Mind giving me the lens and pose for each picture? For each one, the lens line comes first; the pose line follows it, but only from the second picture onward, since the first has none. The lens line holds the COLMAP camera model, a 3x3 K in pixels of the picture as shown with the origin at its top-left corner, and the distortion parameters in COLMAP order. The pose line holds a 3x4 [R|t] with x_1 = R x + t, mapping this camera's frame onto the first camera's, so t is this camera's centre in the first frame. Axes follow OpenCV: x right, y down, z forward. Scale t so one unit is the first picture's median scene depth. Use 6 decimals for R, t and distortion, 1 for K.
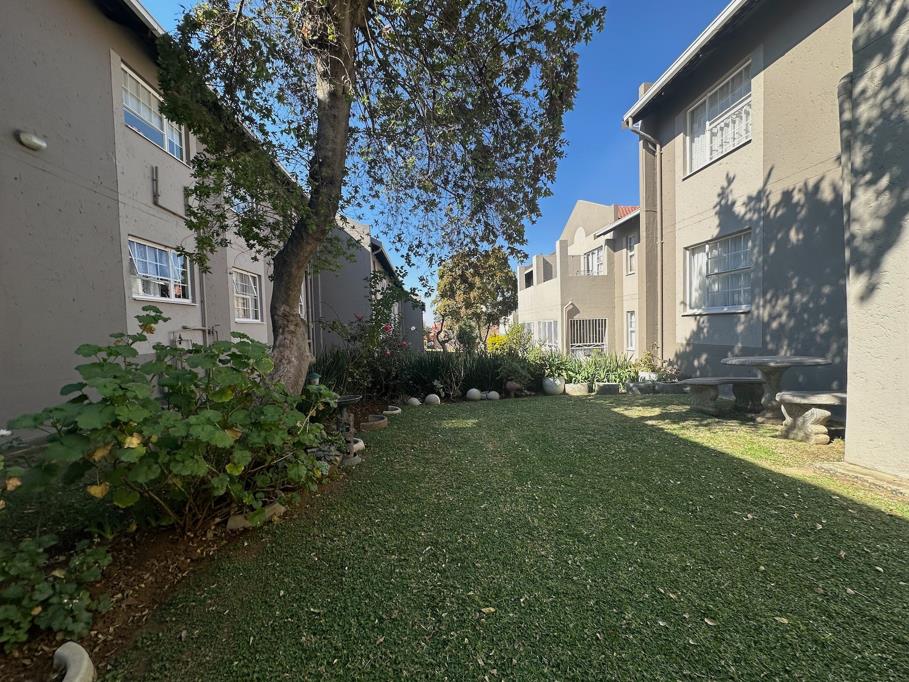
lens RADIAL K [[360.3, 0, 456.9], [0, 360.3, 343.9], [0, 0, 1]] dist [-0.005530, 0.002326]
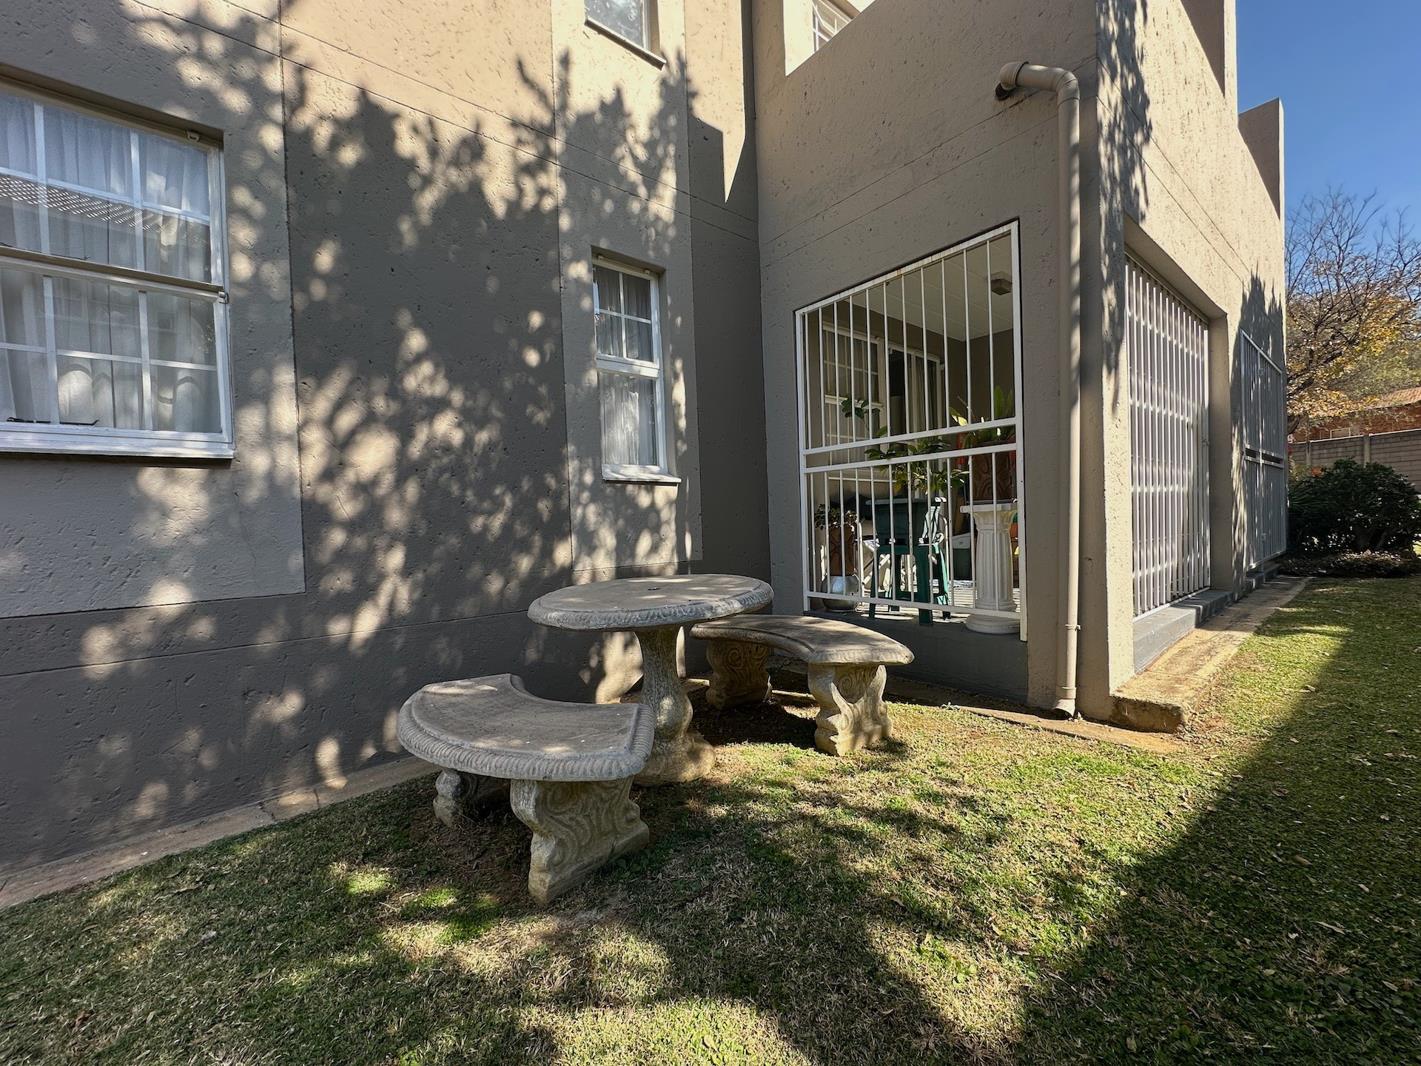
lens RADIAL K [[563.2, 0, 710.2], [0, 563.2, 532.3], [0, 0, 1]] dist [-0.005530, 0.002326]
pose [[-0.556882, 0.031152, 0.830007, 0.319136], [0.080586, 0.996608, 0.016663, -0.016729], [-0.826673, 0.076166, -0.557504, 1.019456]]
